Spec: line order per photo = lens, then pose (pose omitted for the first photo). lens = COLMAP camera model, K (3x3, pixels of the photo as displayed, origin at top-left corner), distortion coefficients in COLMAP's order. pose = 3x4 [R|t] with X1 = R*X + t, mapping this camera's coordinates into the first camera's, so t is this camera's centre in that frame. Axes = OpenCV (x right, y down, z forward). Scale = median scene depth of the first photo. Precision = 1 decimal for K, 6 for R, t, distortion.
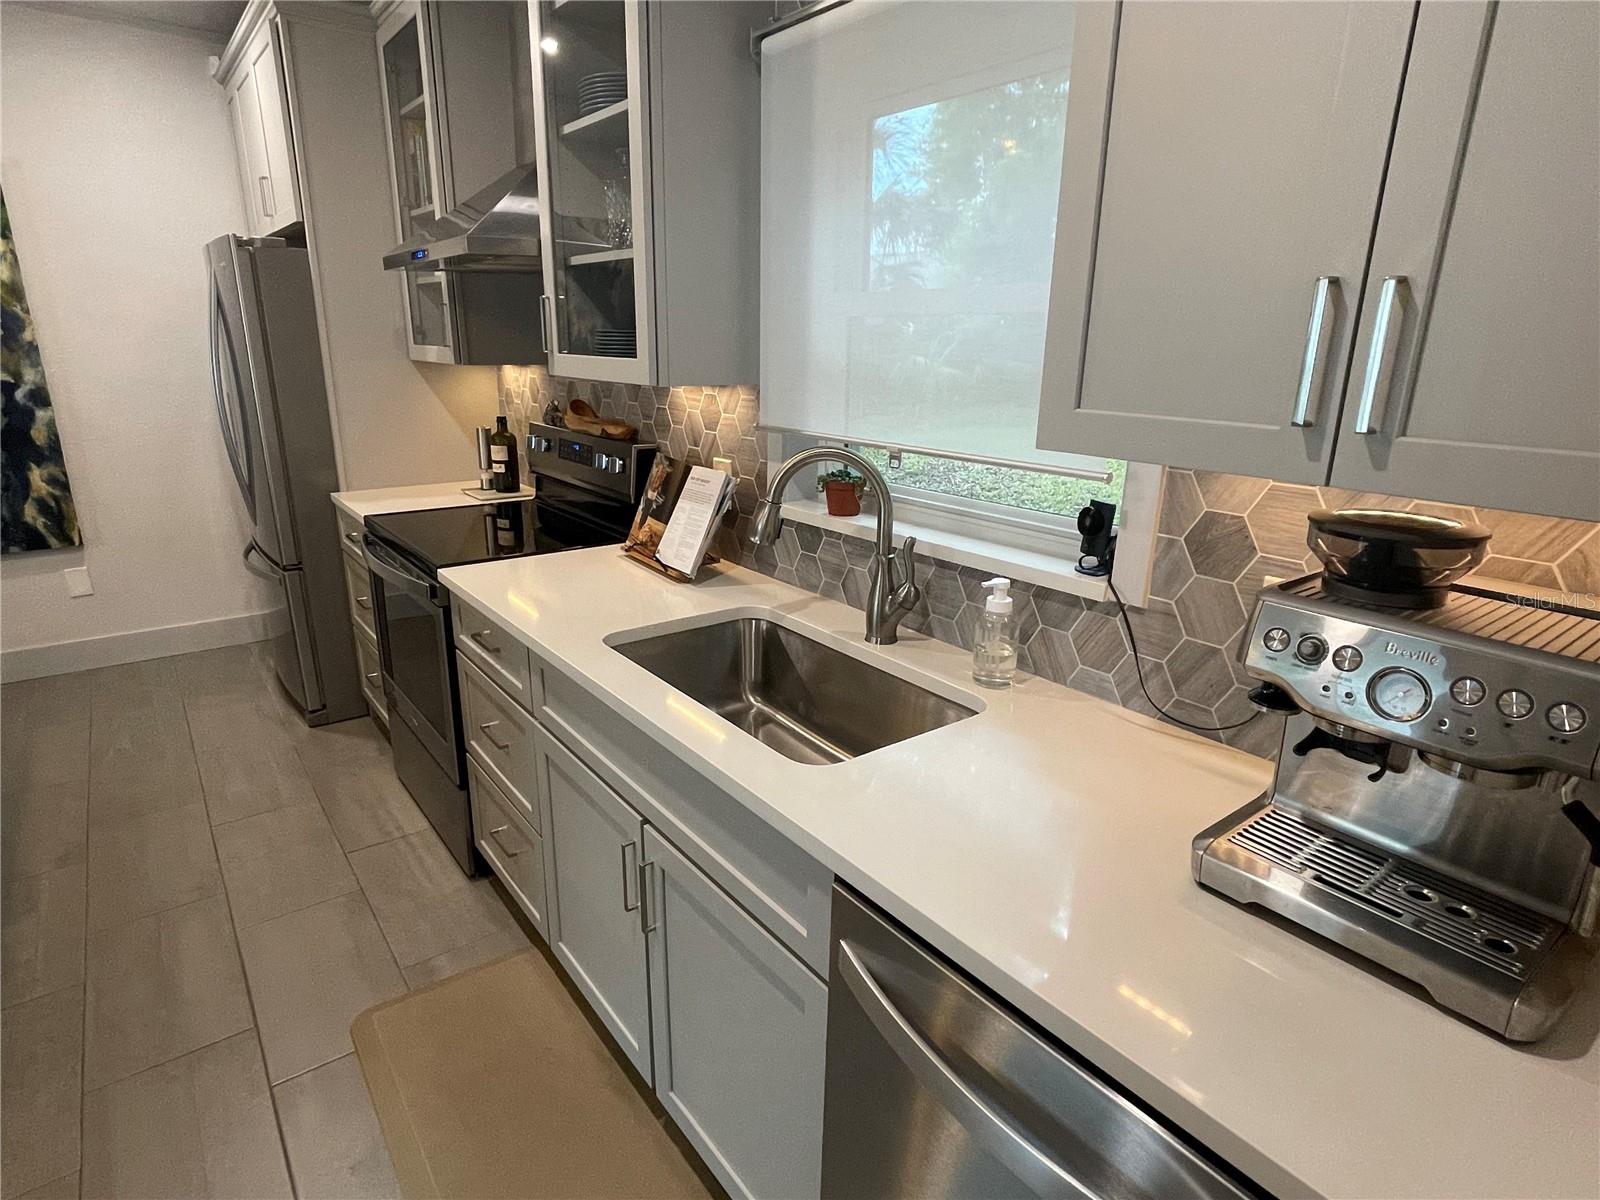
lens RADIAL K [[871.6, 0, 800.7], [0, 871.6, 607.3], [0, 0, 1]] dist [-0.010205, -0.000179]
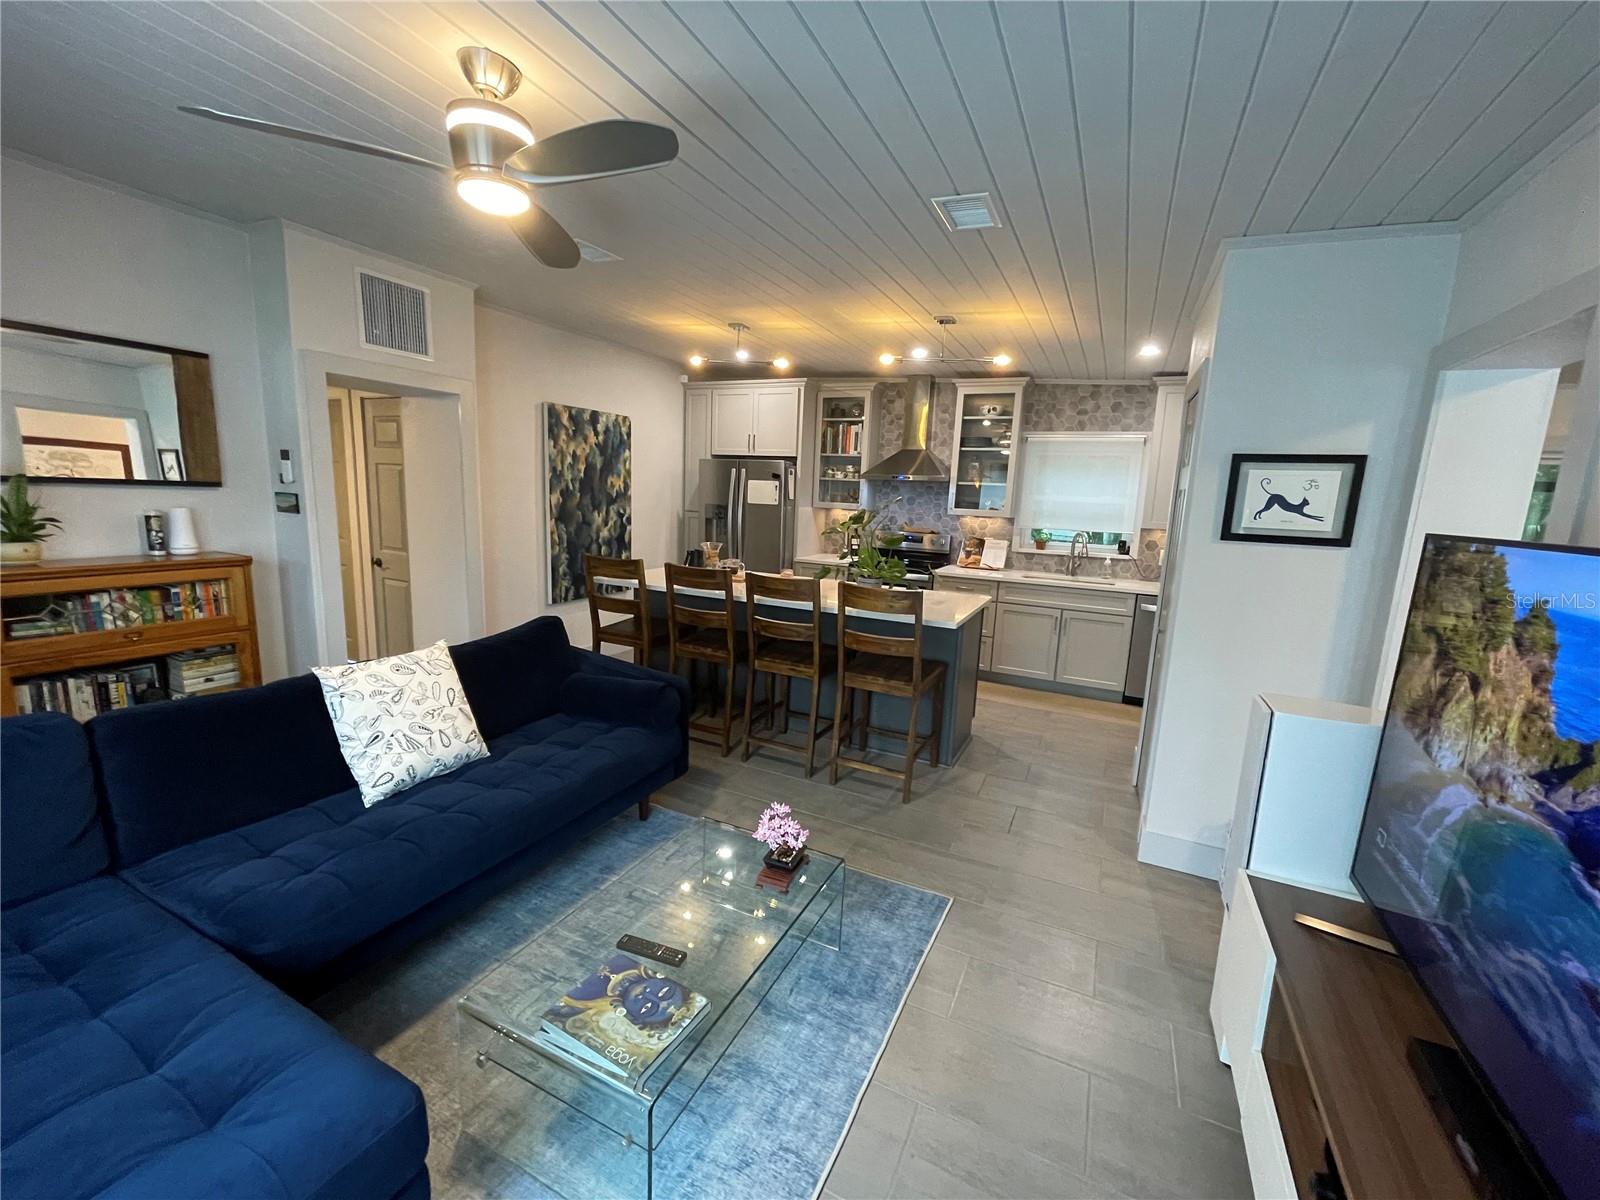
lens RADIAL K [[642.6, 0, 802.7], [0, 642.6, 603.6], [0, 0, 1]] dist [-0.003432, -0.000214]
pose [[0.892495, -0.055400, 0.447642, -1.923359], [0.106656, 0.990205, -0.090101, 0.243547], [-0.438266, 0.128159, 0.889662, -0.936753]]
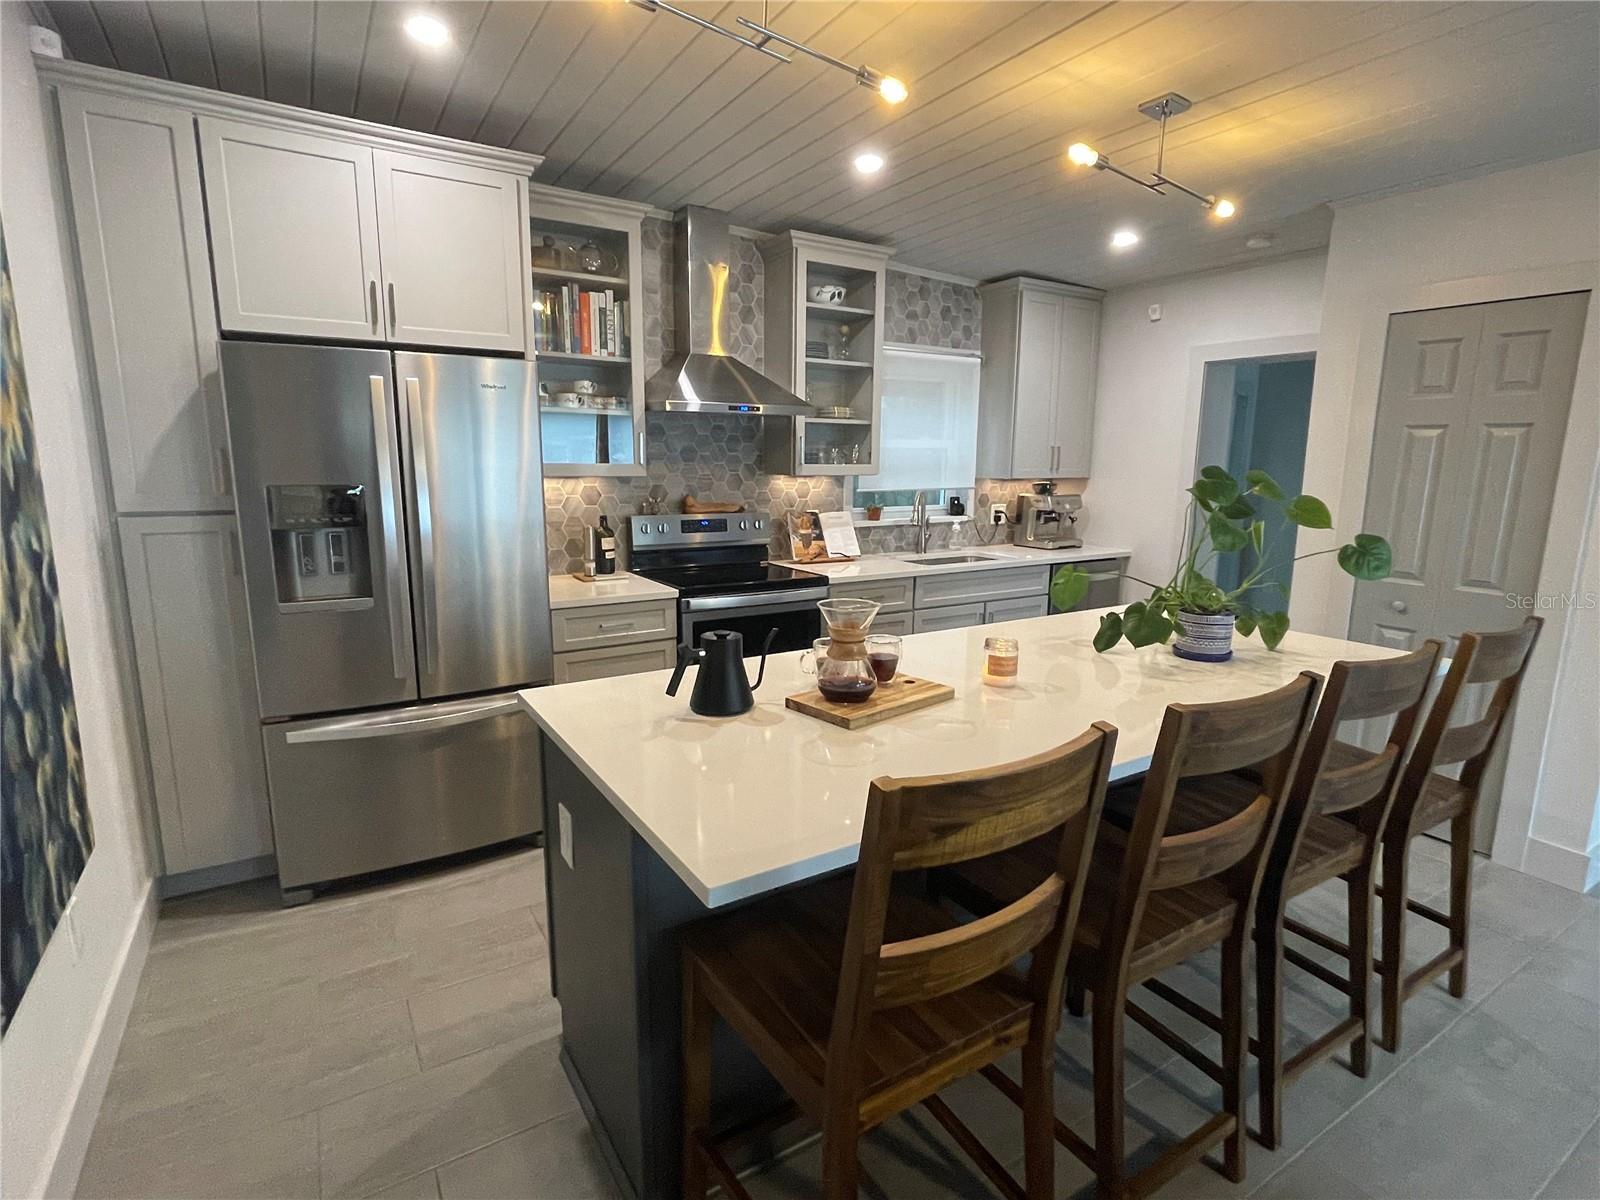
lens RADIAL K [[793.9, 0, 794.6], [0, 793.9, 604.6], [0, 0, 1]] dist [-0.000597, 0.000411]
pose [[0.110174, -0.196477, 0.974299, -2.043115], [0.288988, 0.944248, 0.157738, -0.271587], [-0.950972, 0.264182, 0.160811, 0.784492]]
